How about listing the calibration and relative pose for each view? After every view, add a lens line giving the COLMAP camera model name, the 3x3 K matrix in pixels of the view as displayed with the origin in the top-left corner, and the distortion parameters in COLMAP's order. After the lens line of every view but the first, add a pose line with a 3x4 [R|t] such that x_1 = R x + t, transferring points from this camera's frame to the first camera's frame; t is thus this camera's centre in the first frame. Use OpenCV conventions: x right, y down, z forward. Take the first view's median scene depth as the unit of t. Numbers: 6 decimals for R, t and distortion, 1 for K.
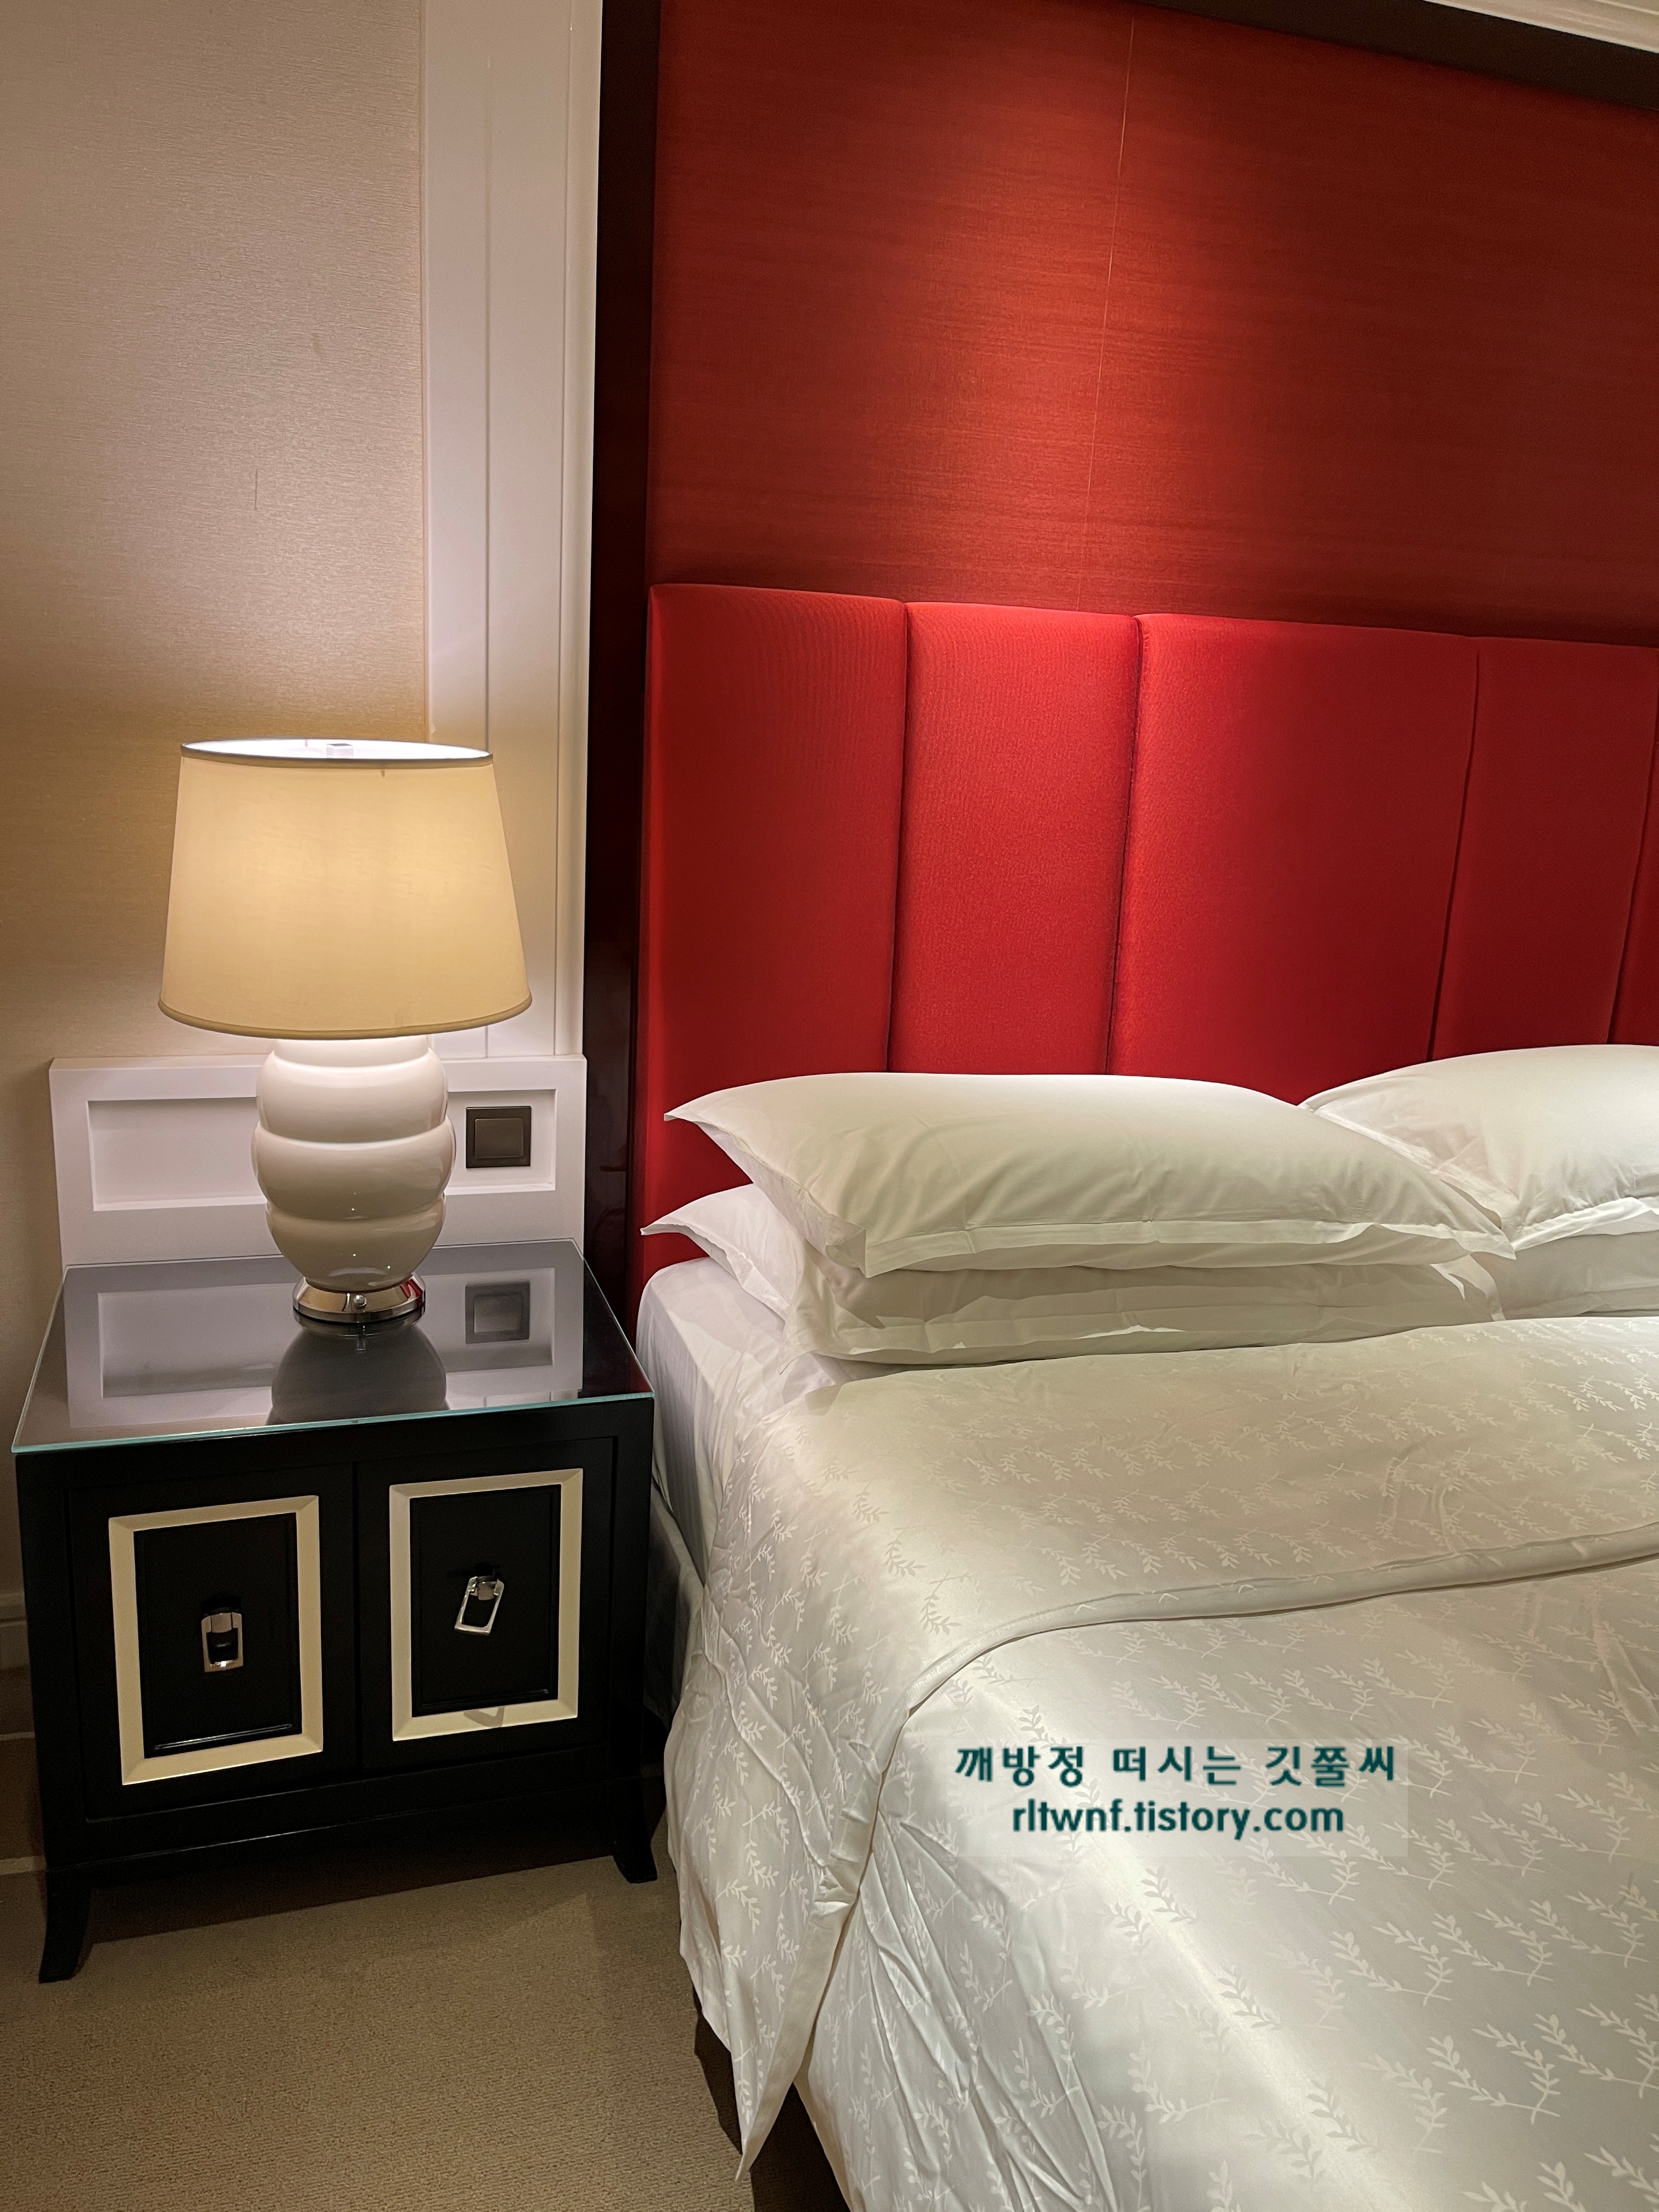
lens RADIAL K [[1693.3, 0, 829.4], [0, 1693.3, 1106.7], [0, 0, 1]] dist [0.049686, -0.084734]
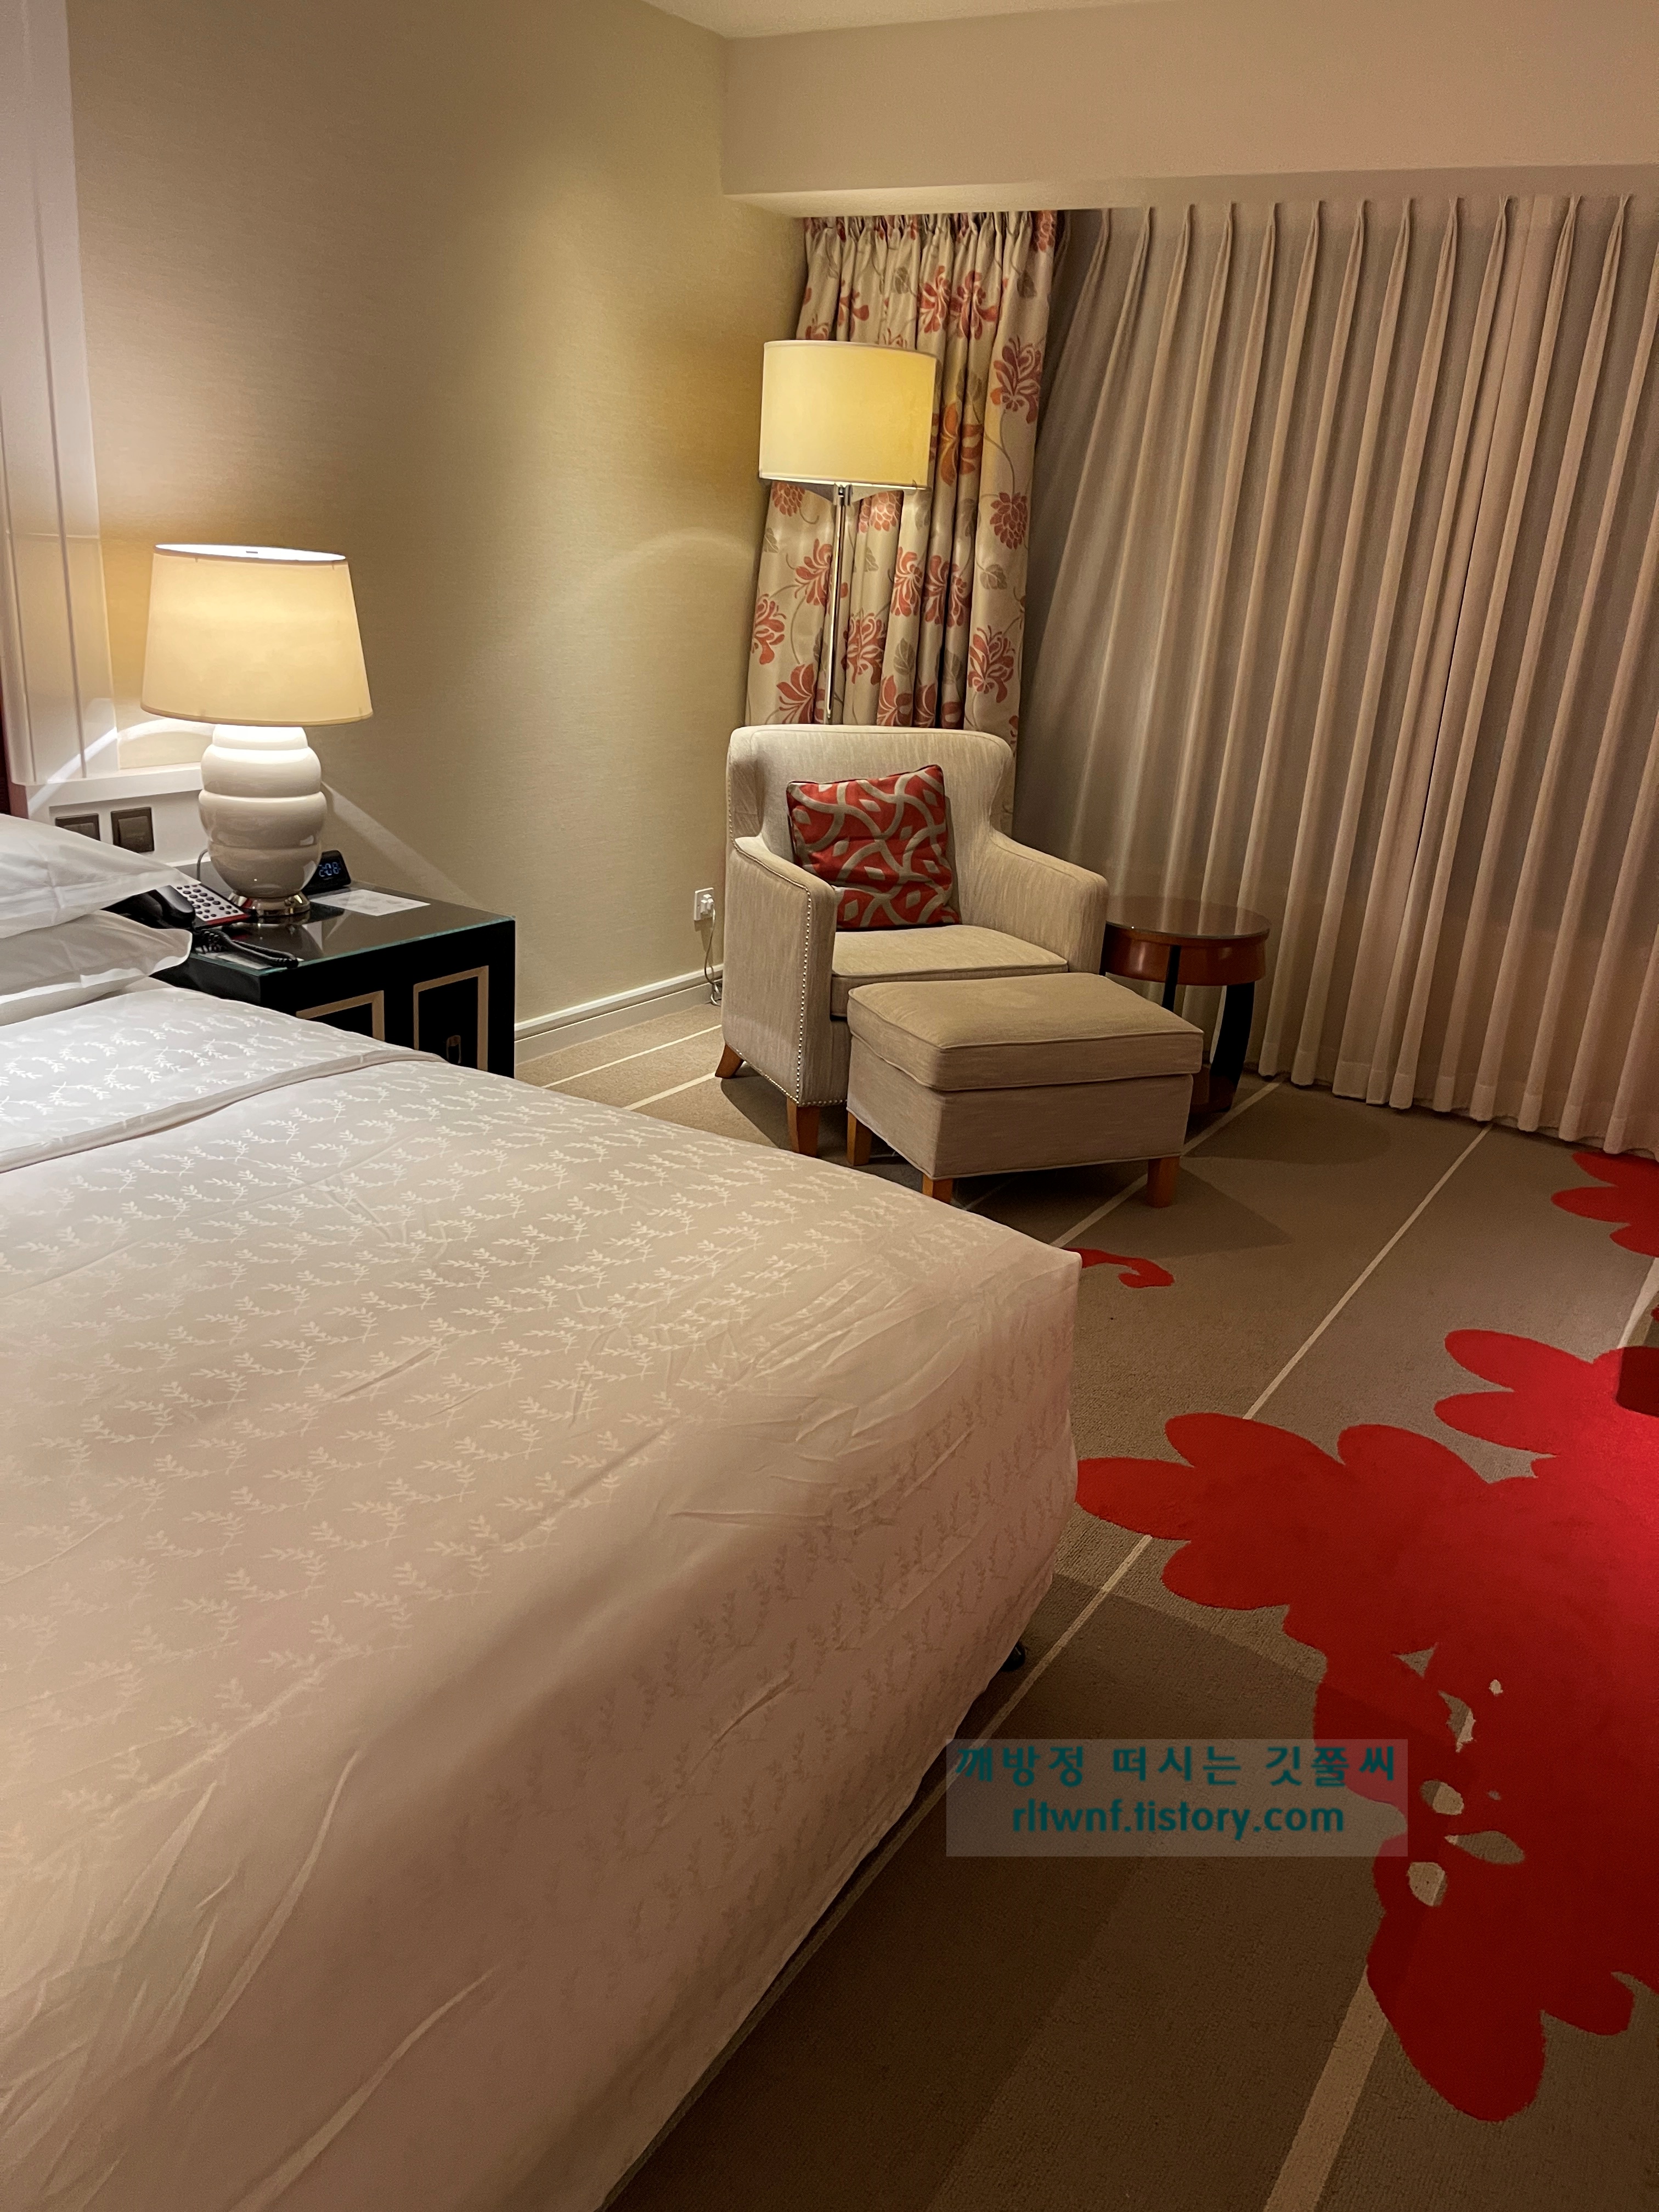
lens RADIAL K [[1693.3, 0, 826.3], [0, 1693.3, 1112.8], [0, 0, 1]] dist [0.049686, -0.084734]
pose [[0.774299, -0.190551, 0.603449, -0.944020], [0.102657, 0.978780, 0.177347, 0.078345], [-0.624438, -0.075371, 0.777430, -0.620628]]
